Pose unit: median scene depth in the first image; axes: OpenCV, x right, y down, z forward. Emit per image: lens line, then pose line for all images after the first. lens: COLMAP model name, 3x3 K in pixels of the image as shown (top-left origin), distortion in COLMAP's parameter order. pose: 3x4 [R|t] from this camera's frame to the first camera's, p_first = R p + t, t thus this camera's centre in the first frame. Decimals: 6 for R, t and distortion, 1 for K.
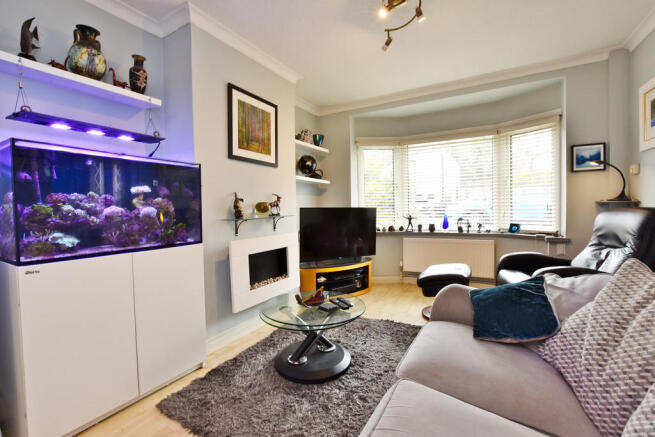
lens RADIAL K [[293.4, 0, 324.9], [0, 293.4, 216.0], [0, 0, 1]] dist [-0.017233, -0.000198]
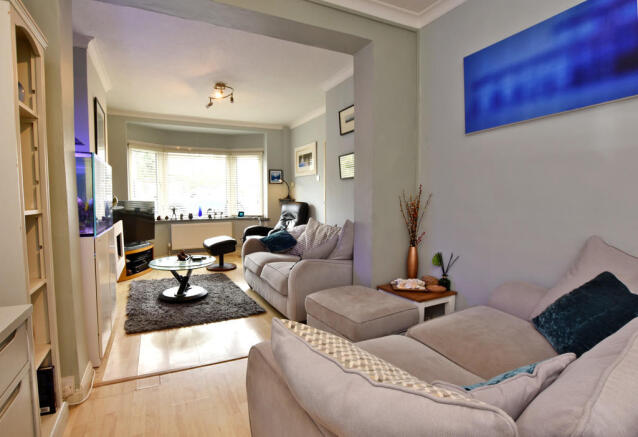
lens RADIAL K [[325.0, 0, 317.7], [0, 325.0, 218.9], [0, 0, 1]] dist [0.000011, -0.000019]
pose [[0.525917, -0.037508, 0.849709, -0.757016], [0.016891, 0.999291, 0.033657, 0.014519], [-0.850368, -0.003349, 0.526177, -0.375421]]
